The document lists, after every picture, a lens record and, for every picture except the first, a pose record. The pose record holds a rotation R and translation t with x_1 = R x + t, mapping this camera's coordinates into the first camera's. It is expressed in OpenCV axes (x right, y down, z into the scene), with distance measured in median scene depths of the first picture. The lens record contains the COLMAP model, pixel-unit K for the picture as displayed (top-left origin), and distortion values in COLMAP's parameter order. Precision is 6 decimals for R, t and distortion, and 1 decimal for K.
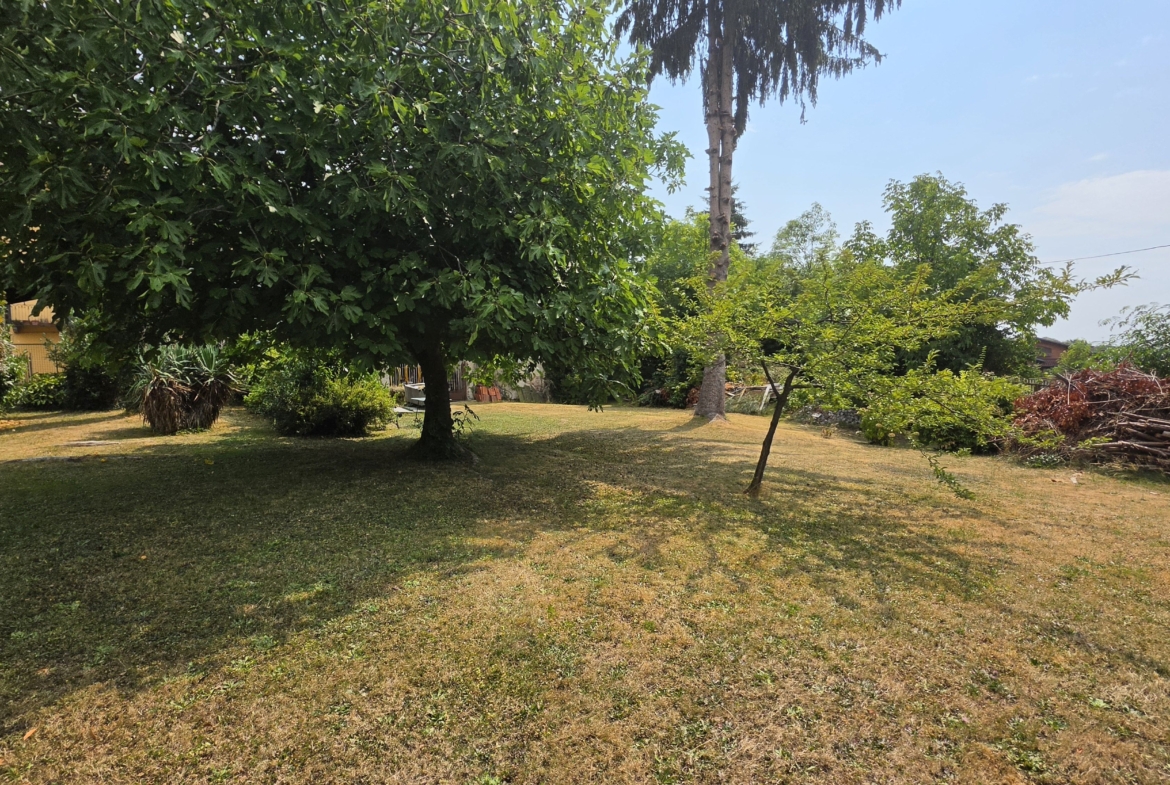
lens RADIAL K [[558.1, 0, 585.0], [0, 558.1, 392.5], [0, 0, 1]] dist [-0.012275, -0.000134]
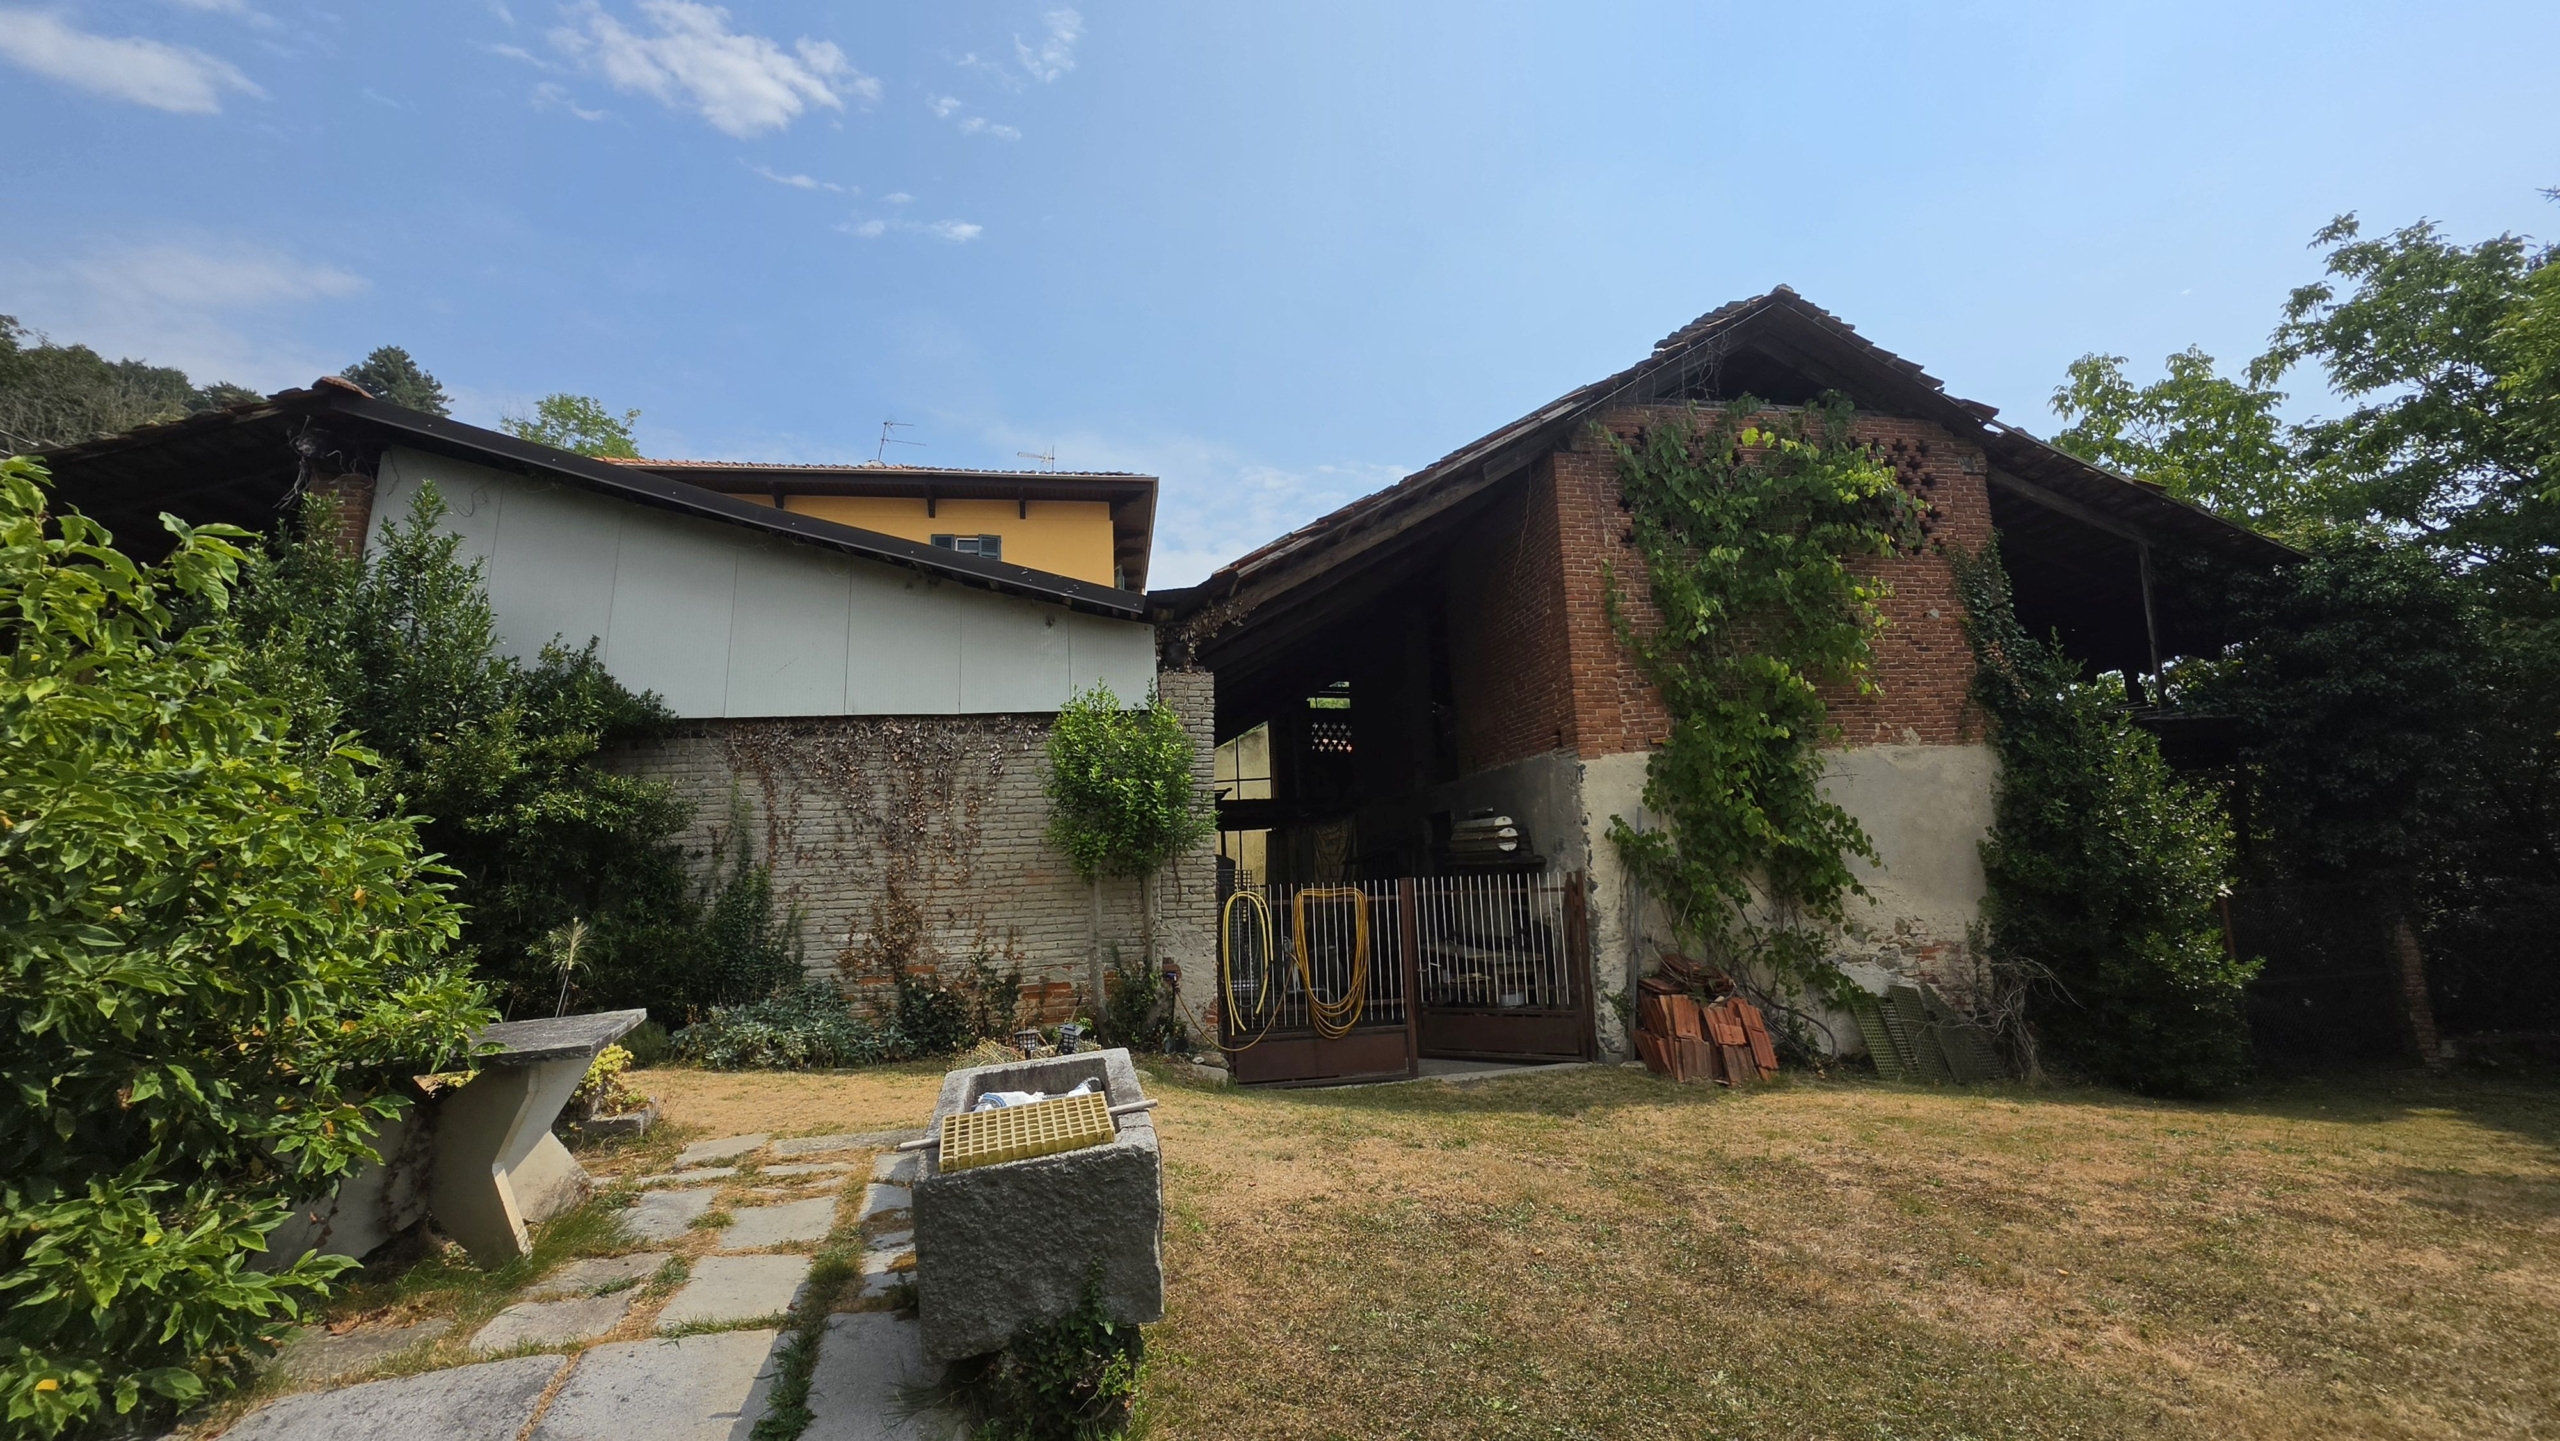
lens RADIAL K [[1020.9, 0, 1278.4], [0, 1020.9, 714.3], [0, 0, 1]] dist [-0.001707, -0.000244]
pose [[0.849385, -0.097649, -0.518662, -0.226039], [-0.017082, 0.977133, -0.211941, -0.064846], [0.527498, 0.188879, 0.828294, 1.312276]]
